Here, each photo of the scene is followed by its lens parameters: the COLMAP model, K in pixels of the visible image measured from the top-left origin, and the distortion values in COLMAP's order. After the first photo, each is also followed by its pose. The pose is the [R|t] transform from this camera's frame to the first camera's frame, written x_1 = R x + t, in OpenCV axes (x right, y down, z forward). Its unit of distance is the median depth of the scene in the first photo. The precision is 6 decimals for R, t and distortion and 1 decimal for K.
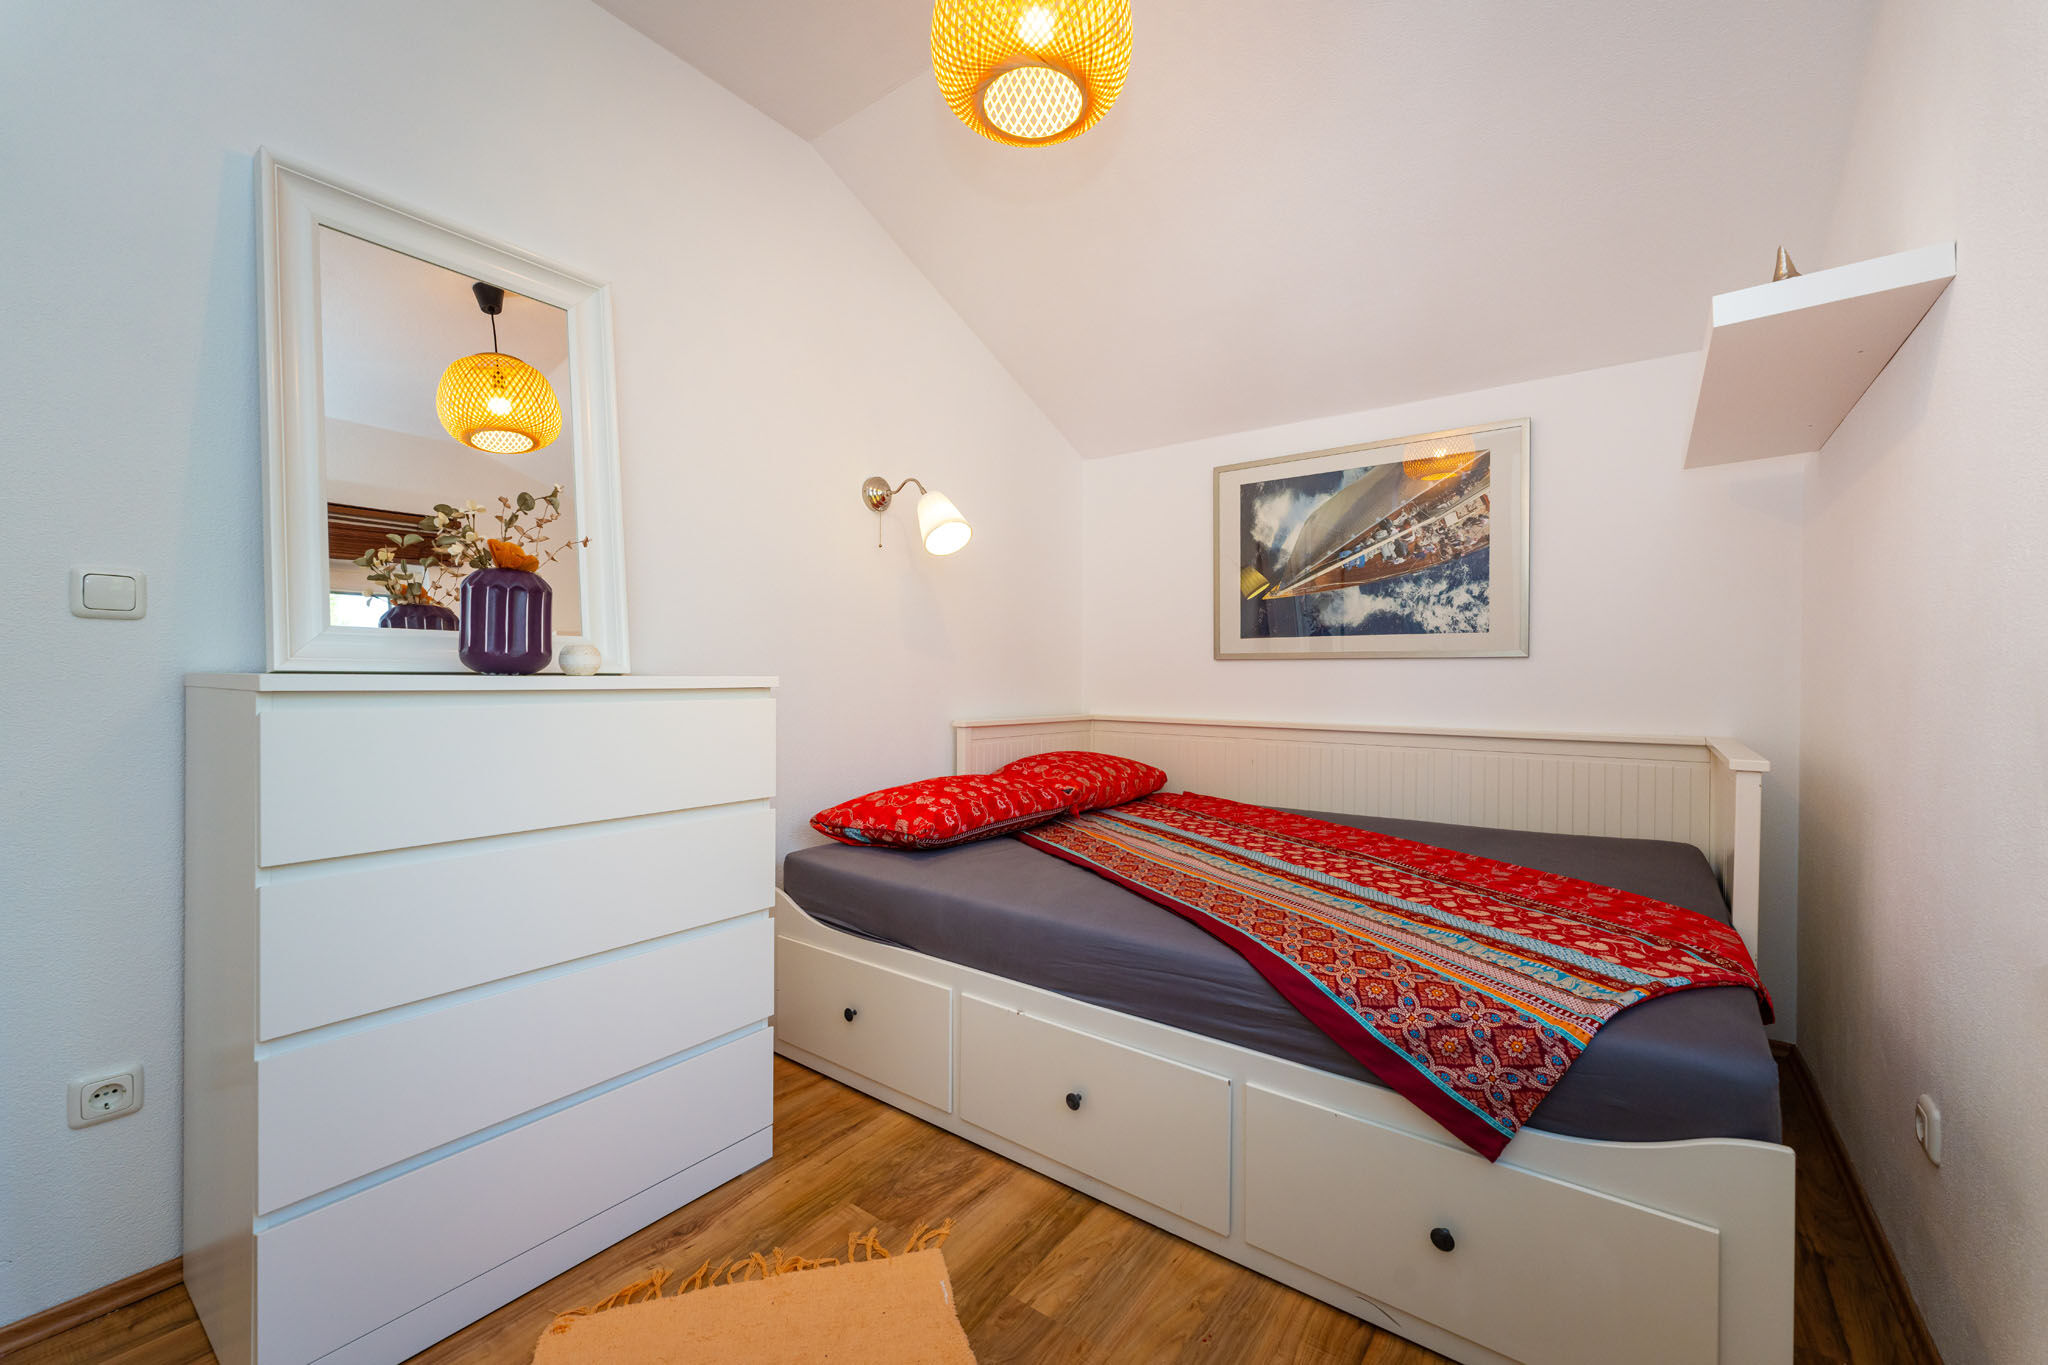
lens RADIAL K [[824.5, 0, 1025.2], [0, 824.5, 678.6], [0, 0, 1]] dist [0.002334, -0.000951]
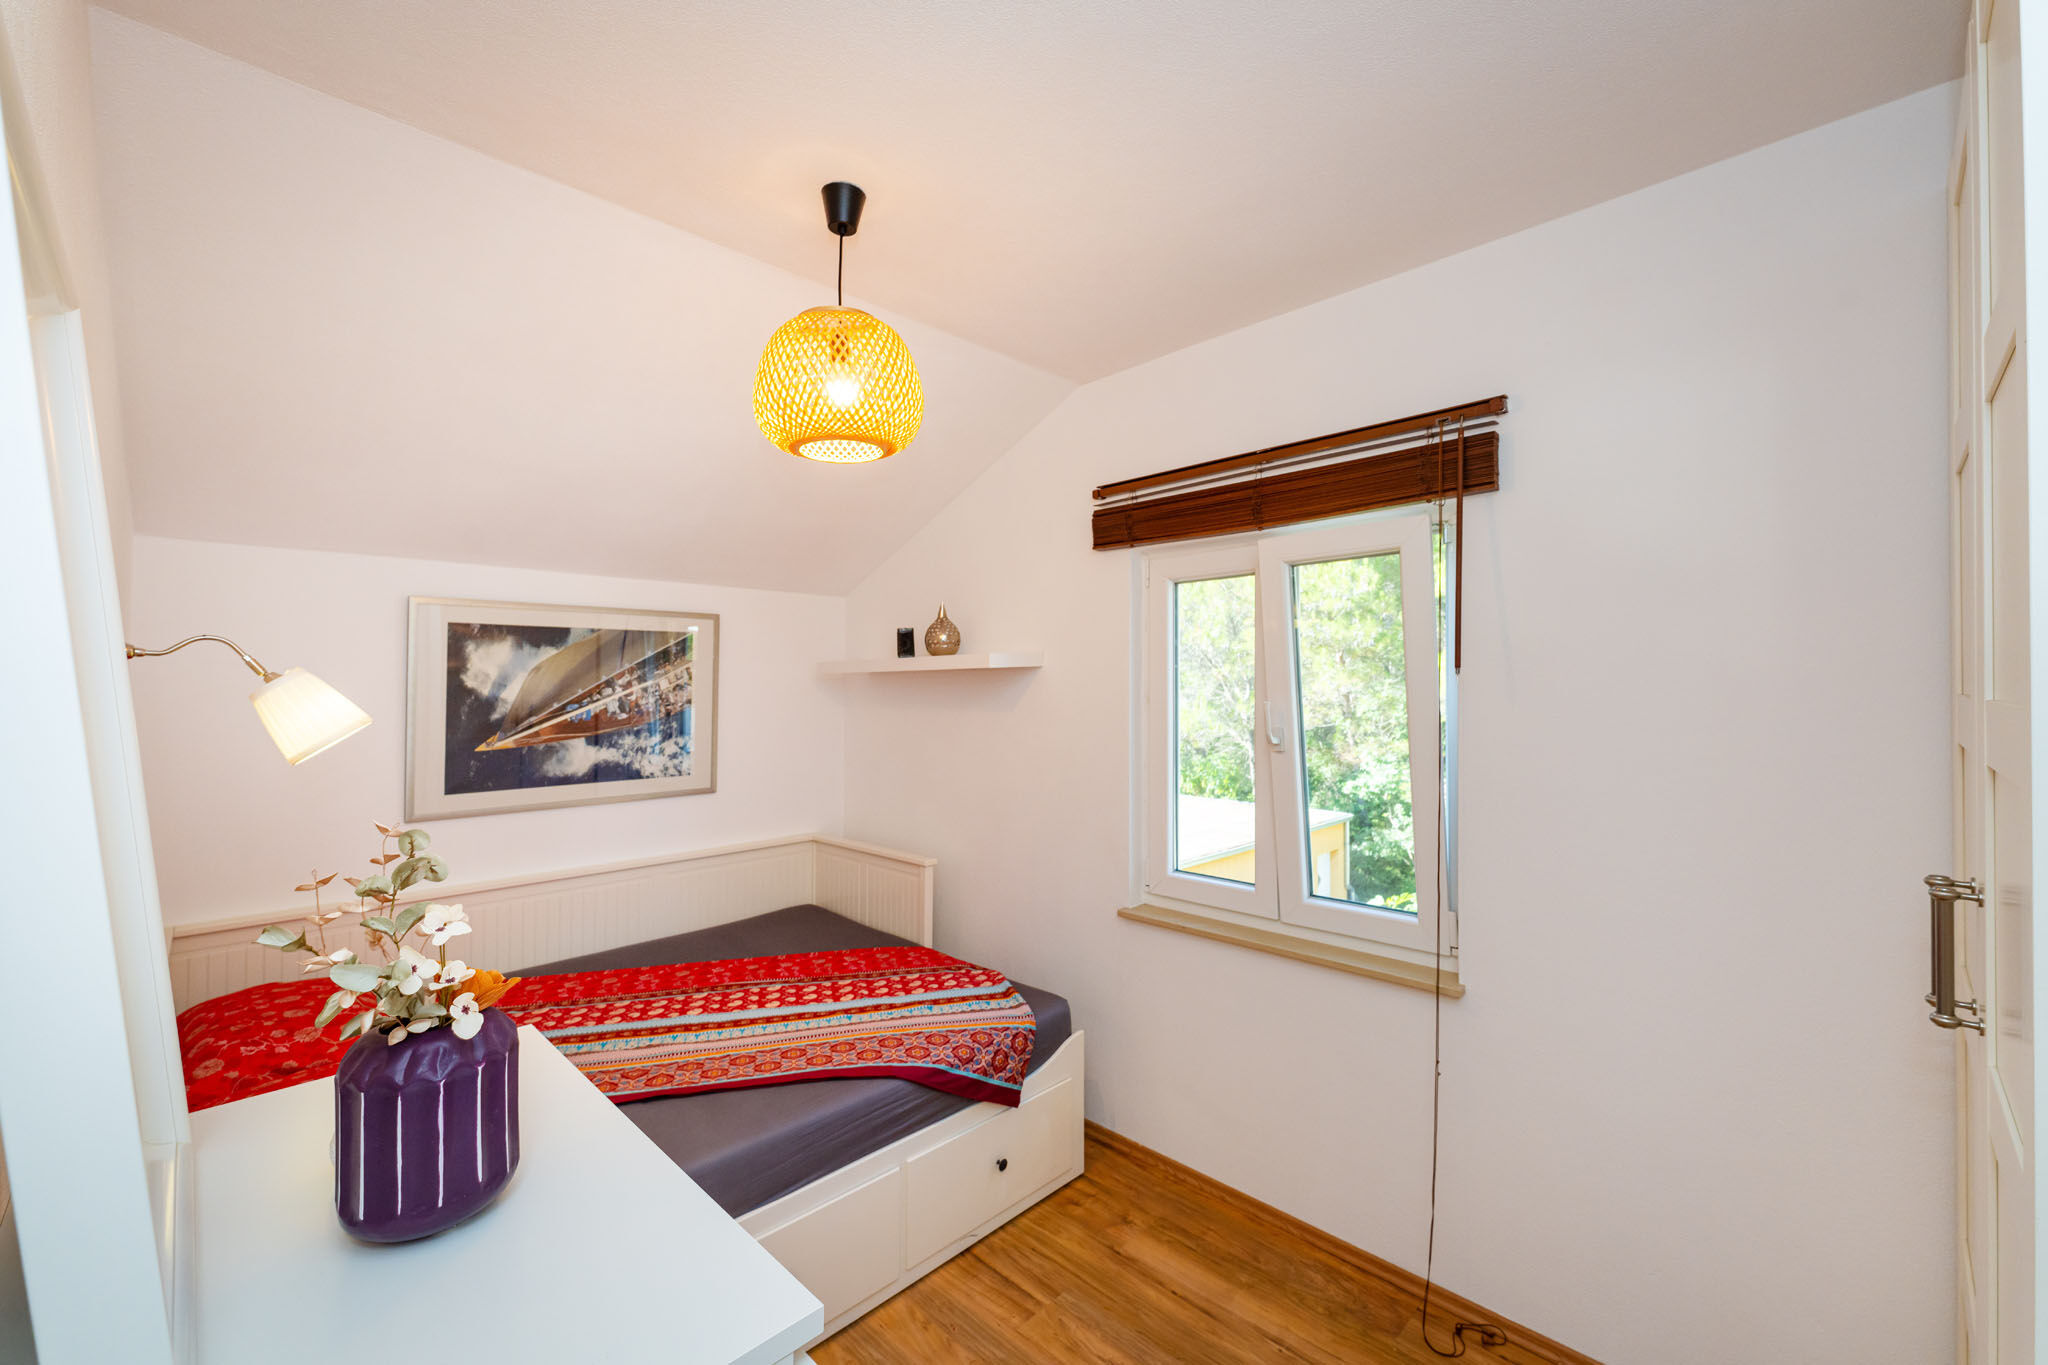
lens RADIAL K [[824.5, 0, 1027.3], [0, 824.5, 680.6], [0, 0, 1]] dist [0.002334, -0.000951]
pose [[0.136524, 0.002621, 0.990633, -0.597921], [0.008609, 0.999956, -0.003832, -0.184595], [-0.990599, 0.009051, 0.136496, 0.298402]]
